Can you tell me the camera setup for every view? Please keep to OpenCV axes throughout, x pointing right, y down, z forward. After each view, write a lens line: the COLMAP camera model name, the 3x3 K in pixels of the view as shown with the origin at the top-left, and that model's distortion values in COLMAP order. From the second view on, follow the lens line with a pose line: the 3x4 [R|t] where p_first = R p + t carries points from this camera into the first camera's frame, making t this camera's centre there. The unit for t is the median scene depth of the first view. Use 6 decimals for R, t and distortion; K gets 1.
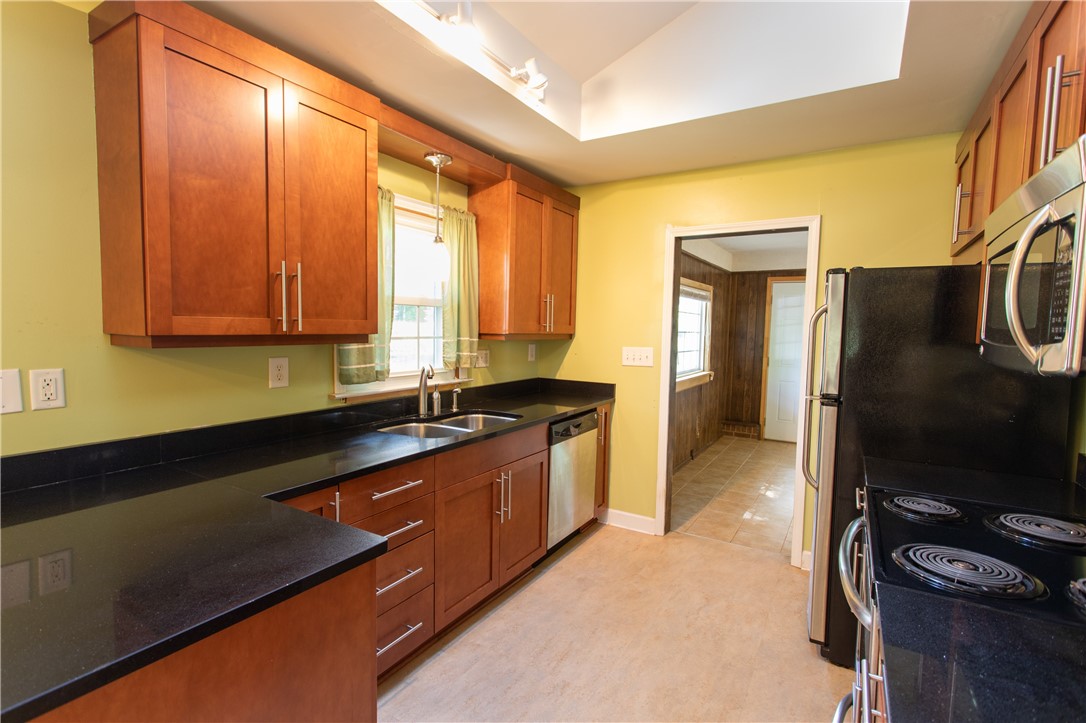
lens RADIAL K [[514.9, 0, 545.0], [0, 514.9, 359.7], [0, 0, 1]] dist [0.000136, 0.000802]
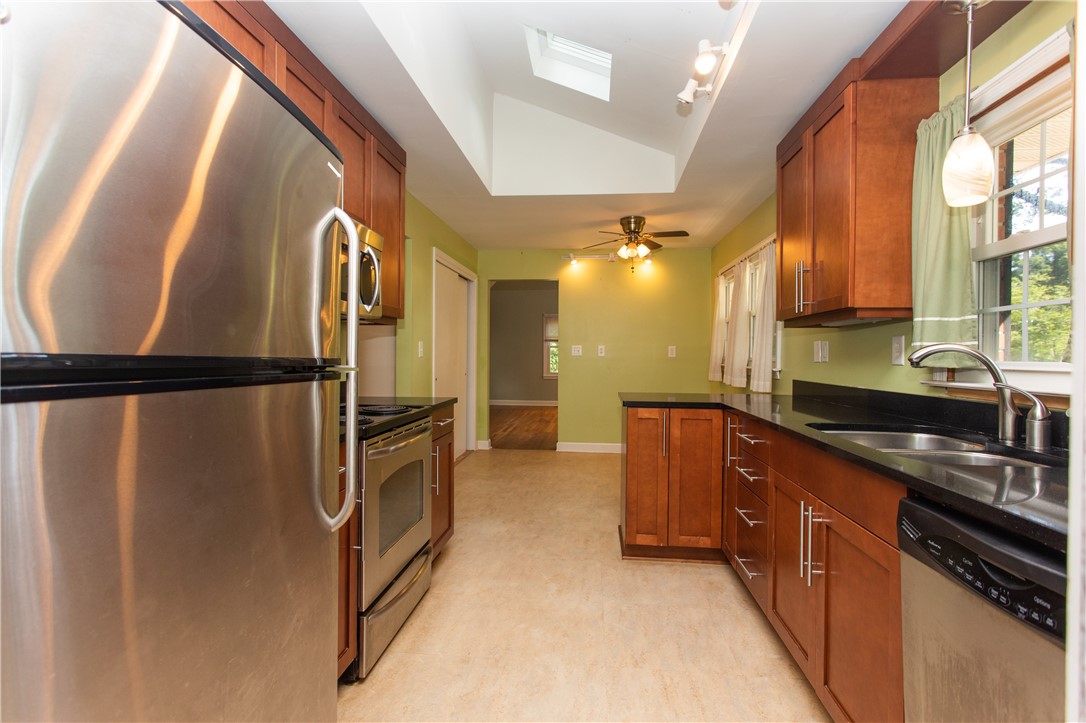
lens RADIAL K [[514.9, 0, 542.6], [0, 514.9, 361.1], [0, 0, 1]] dist [0.000136, 0.000802]
pose [[-0.903041, -0.026259, -0.428752, 0.466432], [-0.058783, 0.996294, 0.062790, 0.015191], [0.425514, 0.081905, -0.901238, 1.305385]]
